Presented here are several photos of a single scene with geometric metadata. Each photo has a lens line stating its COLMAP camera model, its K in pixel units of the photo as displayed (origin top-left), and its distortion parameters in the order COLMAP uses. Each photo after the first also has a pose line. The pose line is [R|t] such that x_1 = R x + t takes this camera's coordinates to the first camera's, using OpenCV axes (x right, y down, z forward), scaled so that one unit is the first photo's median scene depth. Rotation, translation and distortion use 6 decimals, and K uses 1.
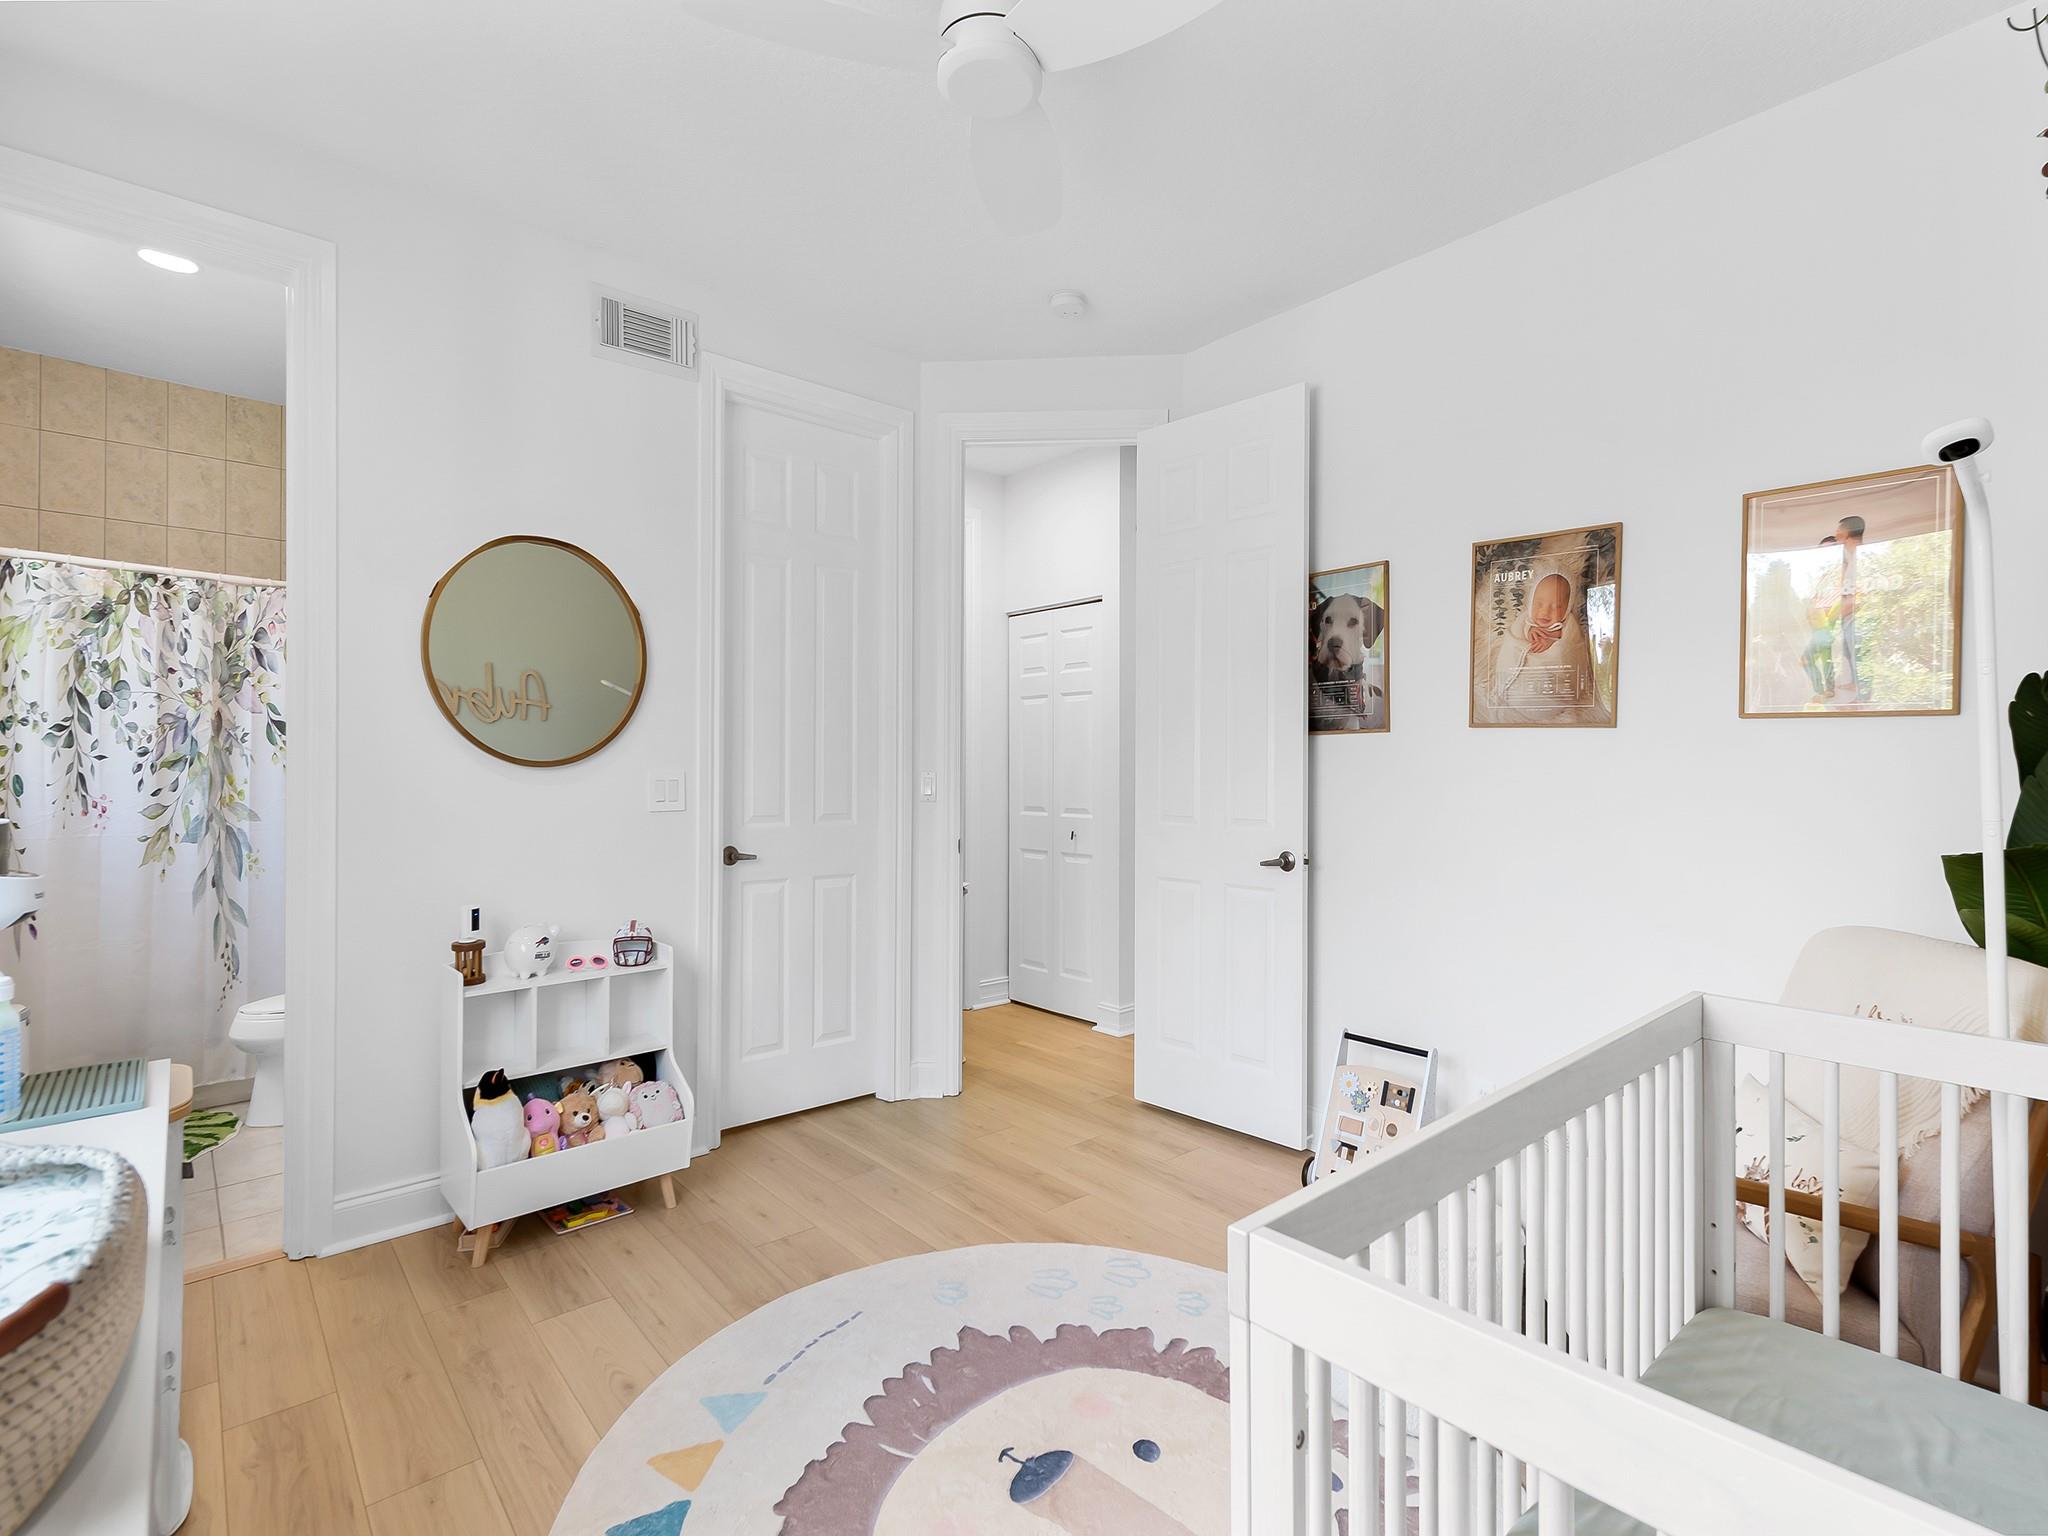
lens RADIAL K [[974.9, 0, 1031.8], [0, 974.9, 771.7], [0, 0, 1]] dist [0.017799, -0.008621]
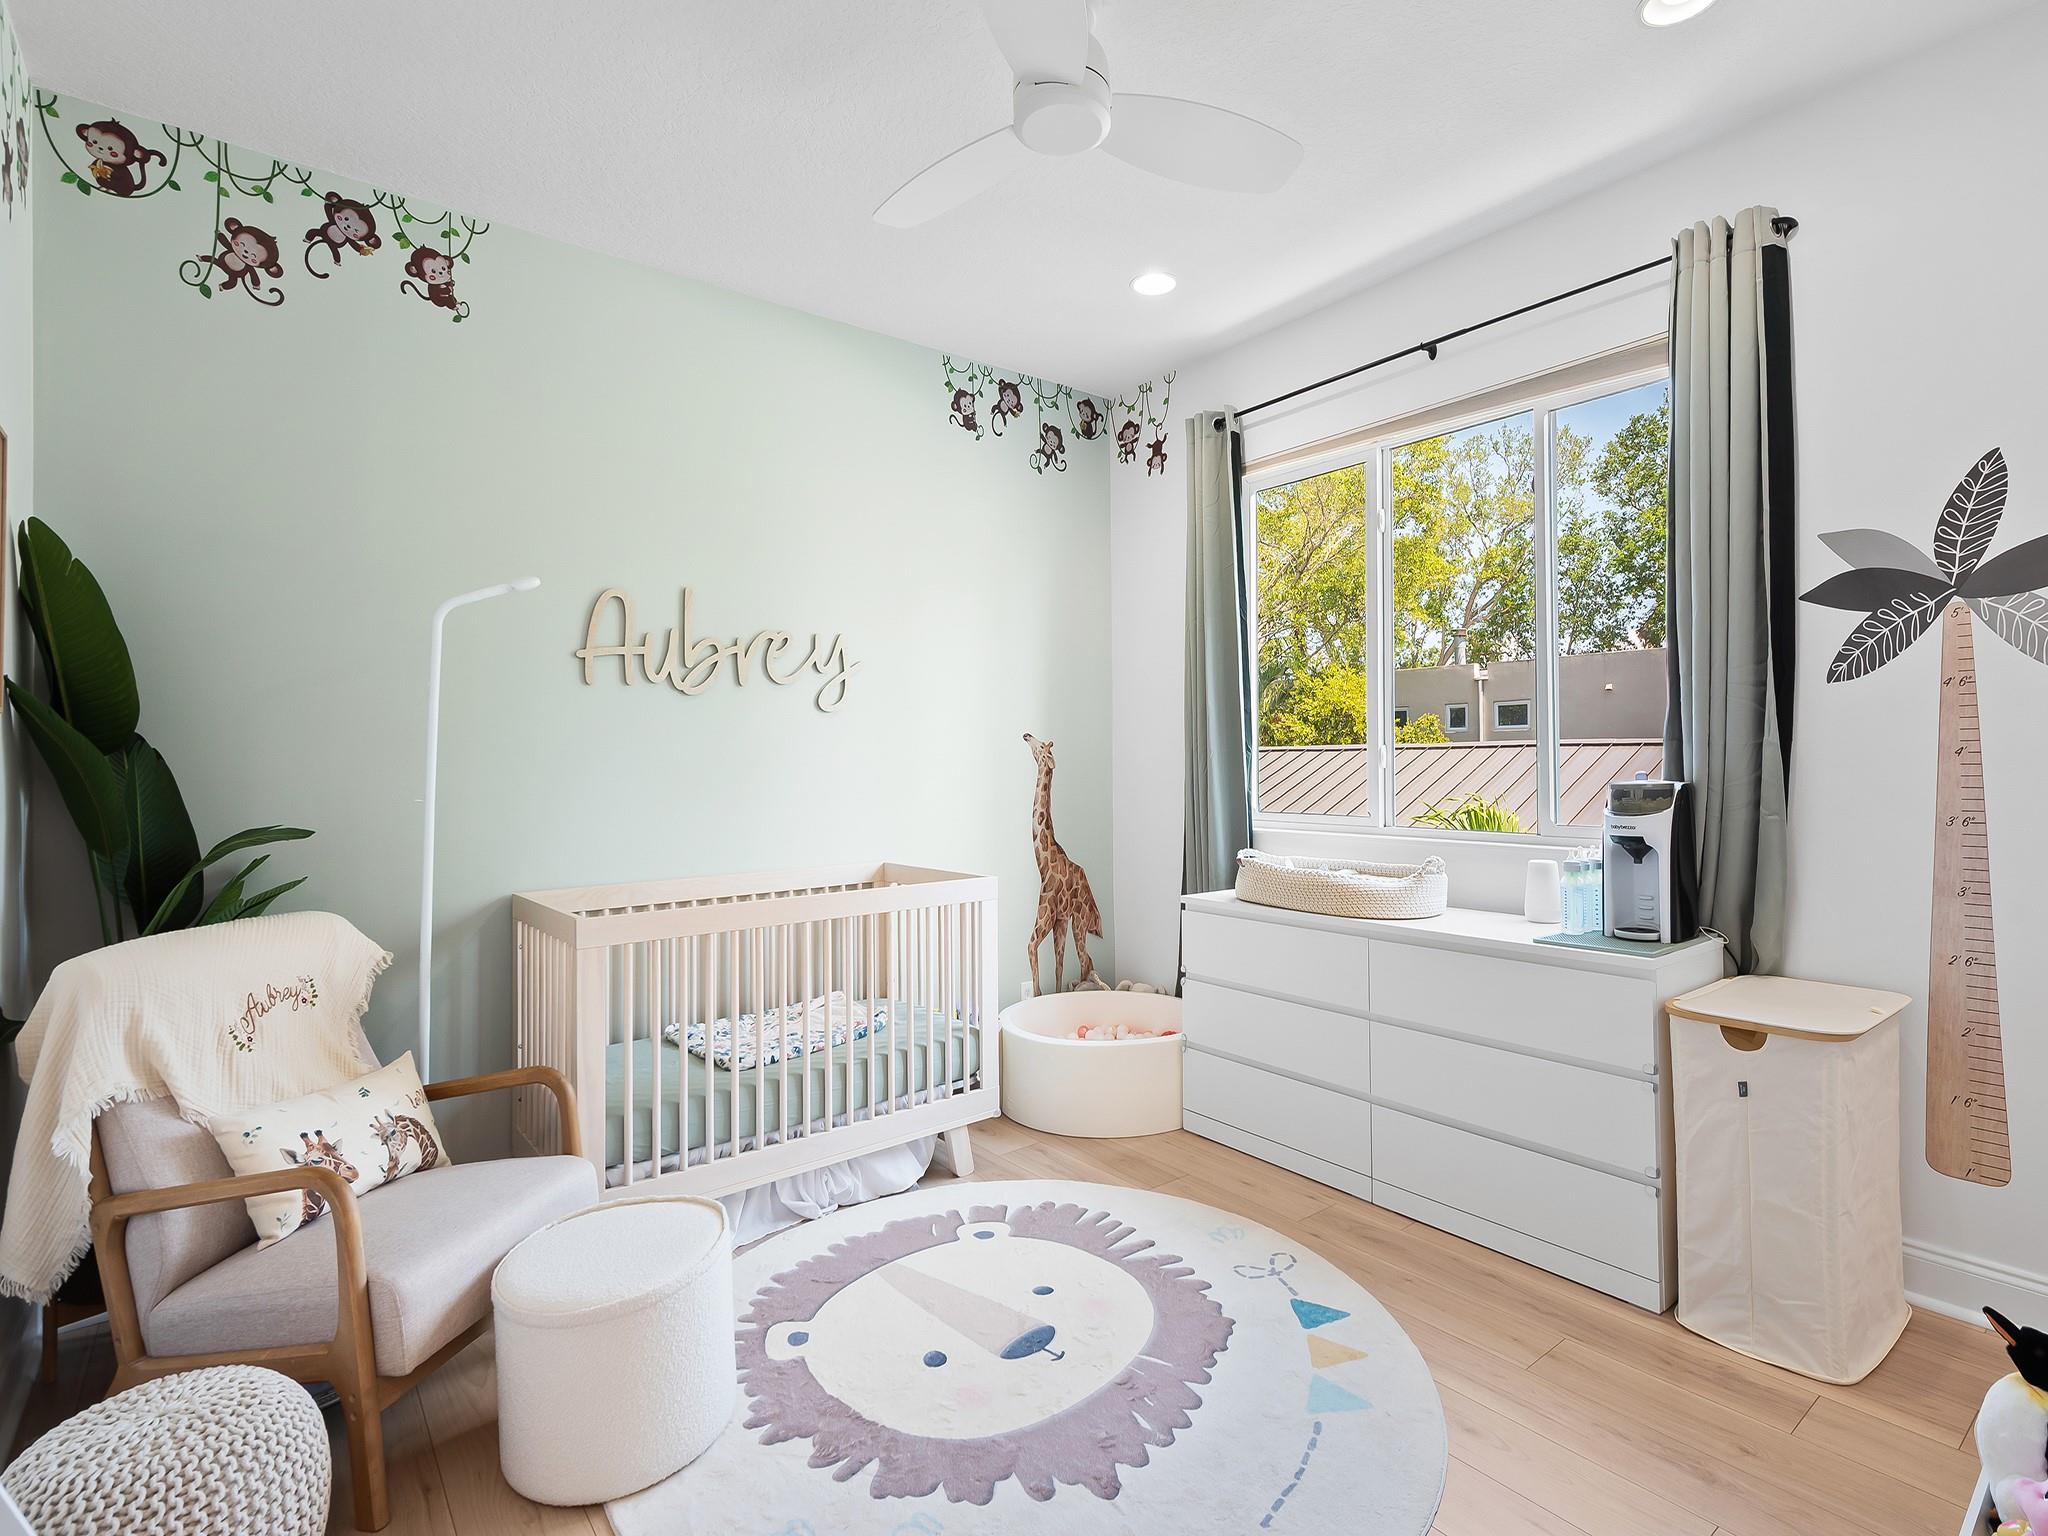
lens RADIAL K [[974.9, 0, 1031.8], [0, 974.9, 771.7], [0, 0, 1]] dist [0.017799, -0.008621]
pose [[-0.998690, 0.011751, 0.049797, -0.060038], [0.012307, 0.999865, 0.010871, -0.002448], [-0.049663, 0.011470, -0.998700, 2.118562]]
